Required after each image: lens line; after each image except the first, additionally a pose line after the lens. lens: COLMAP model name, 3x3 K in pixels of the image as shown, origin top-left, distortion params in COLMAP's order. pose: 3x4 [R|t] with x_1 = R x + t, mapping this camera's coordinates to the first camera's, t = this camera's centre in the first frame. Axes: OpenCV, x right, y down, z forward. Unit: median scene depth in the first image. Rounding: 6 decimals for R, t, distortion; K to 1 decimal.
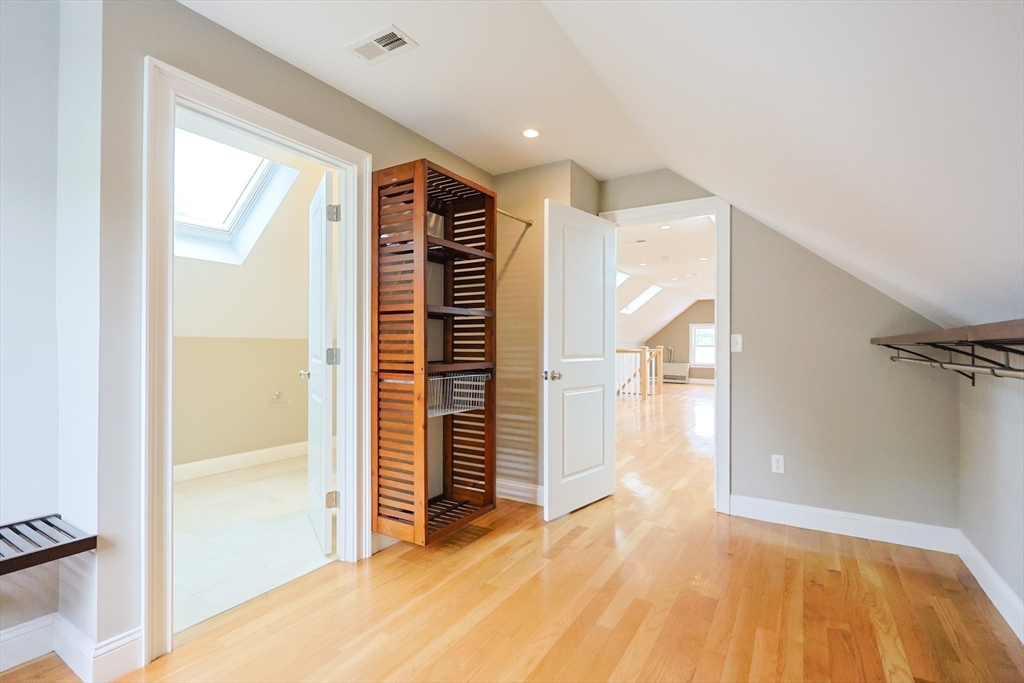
lens RADIAL K [[438.8, 0, 513.1], [0, 438.8, 342.0], [0, 0, 1]] dist [-0.003070, 0.000699]
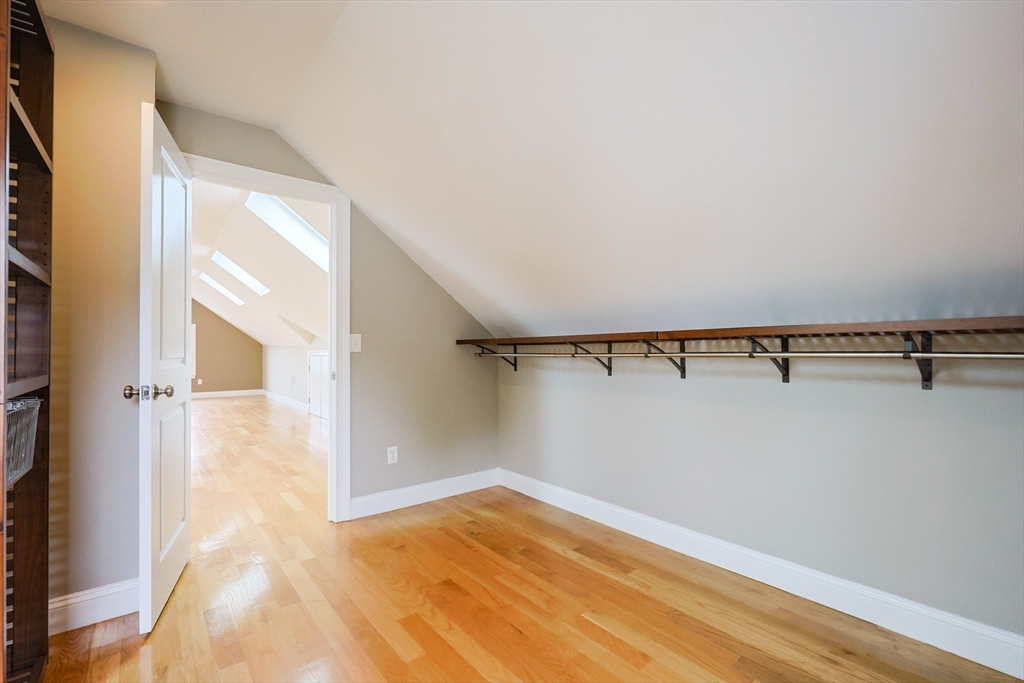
lens RADIAL K [[475.2, 0, 539.7], [0, 475.2, 346.0], [0, 0, 1]] dist [0.003526, 0.000877]
pose [[0.304270, 0.007600, 0.952556, -0.385969], [-0.003886, 0.999970, -0.006737, 0.015262], [-0.952578, -0.001652, 0.304290, 0.286155]]
